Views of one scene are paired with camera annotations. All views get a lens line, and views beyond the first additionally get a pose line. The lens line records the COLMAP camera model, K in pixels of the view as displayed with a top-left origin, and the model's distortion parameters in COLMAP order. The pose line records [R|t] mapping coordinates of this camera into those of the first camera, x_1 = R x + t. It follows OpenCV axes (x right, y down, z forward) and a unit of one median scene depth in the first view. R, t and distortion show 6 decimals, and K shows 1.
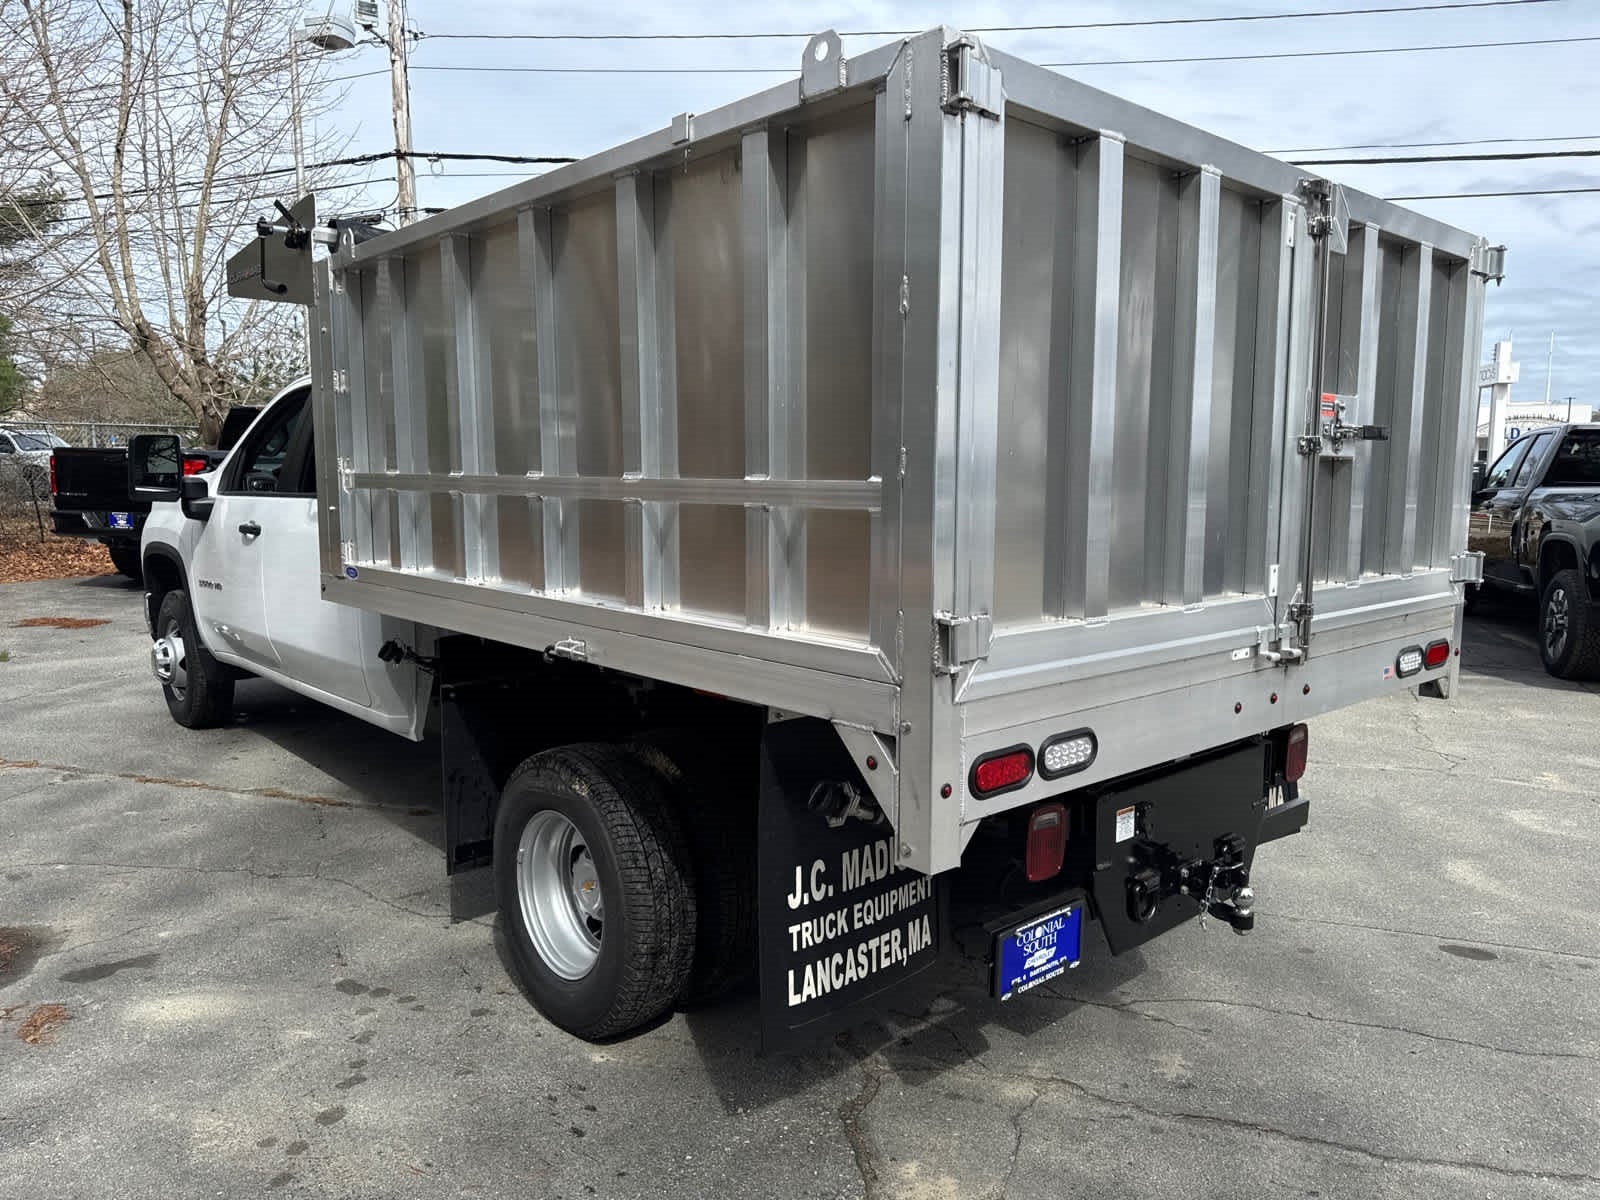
lens RADIAL K [[1136.1, 0, 799.4], [0, 1136.1, 615.4], [0, 0, 1]] dist [0.000318, 0.003901]
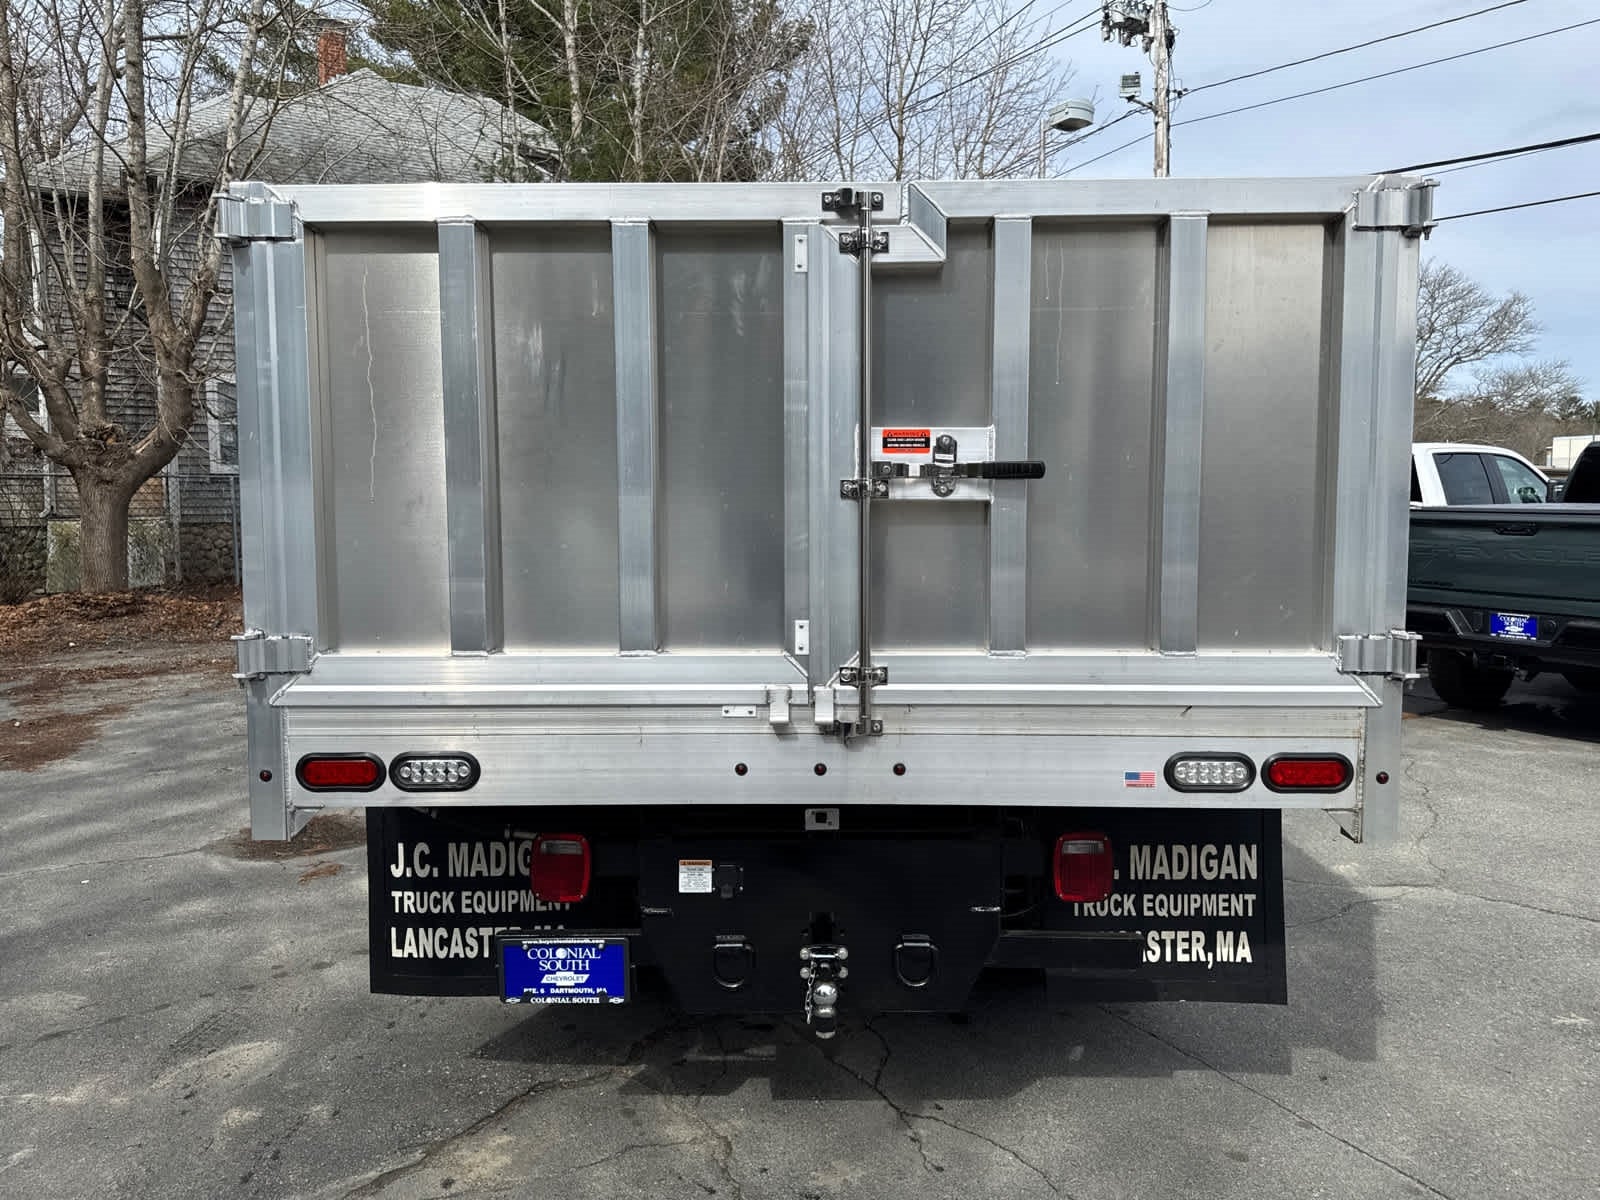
lens RADIAL K [[1138.4, 0, 792.1], [0, 1138.4, 602.0], [0, 0, 1]] dist [0.009798, -0.005236]
pose [[0.741383, 0.037298, -0.670044, 1.052787], [-0.071909, 0.997121, -0.024060, -0.035153], [0.667218, 0.066020, 0.741931, 0.336396]]
